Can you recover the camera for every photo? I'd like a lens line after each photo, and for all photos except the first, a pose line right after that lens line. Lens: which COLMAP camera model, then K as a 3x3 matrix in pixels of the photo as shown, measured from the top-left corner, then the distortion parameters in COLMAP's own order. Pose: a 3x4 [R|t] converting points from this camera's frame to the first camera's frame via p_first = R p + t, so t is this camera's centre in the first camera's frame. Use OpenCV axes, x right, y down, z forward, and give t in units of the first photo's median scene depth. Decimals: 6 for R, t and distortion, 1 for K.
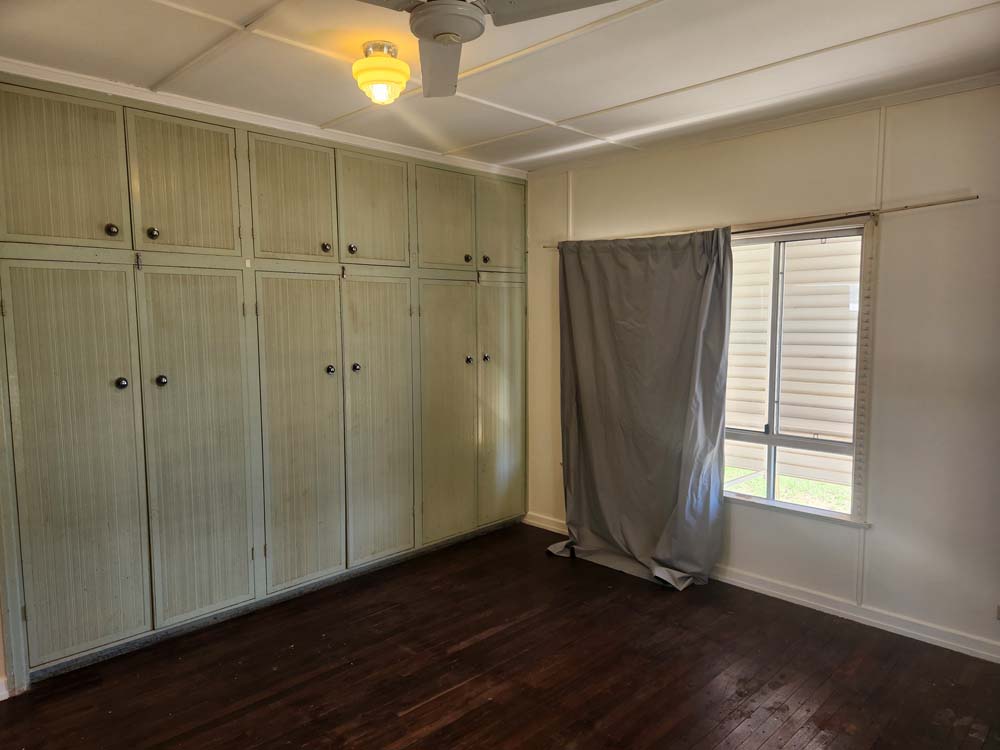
lens RADIAL K [[669.3, 0, 495.1], [0, 669.3, 377.2], [0, 0, 1]] dist [0.063165, -0.043647]
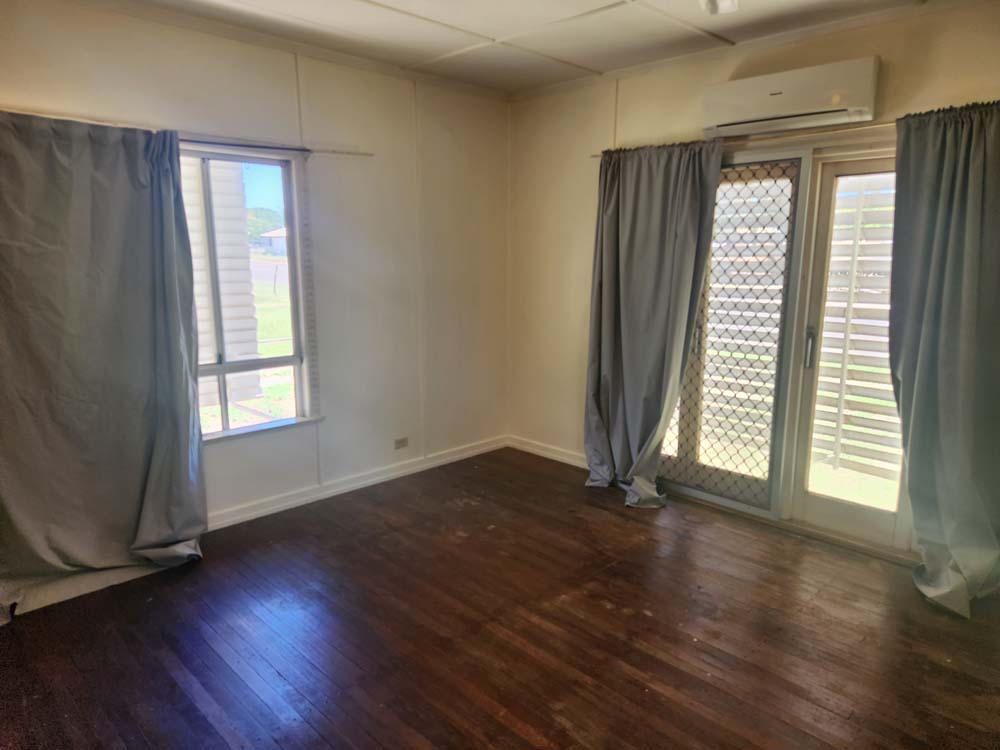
lens RADIAL K [[669.3, 0, 497.2], [0, 669.3, 373.7], [0, 0, 1]] dist [0.063165, -0.043647]
pose [[0.010590, -0.181829, 0.983273, -0.578872], [0.078028, 0.980480, 0.180472, -0.048278], [-0.996895, 0.074811, 0.024571, 0.624103]]
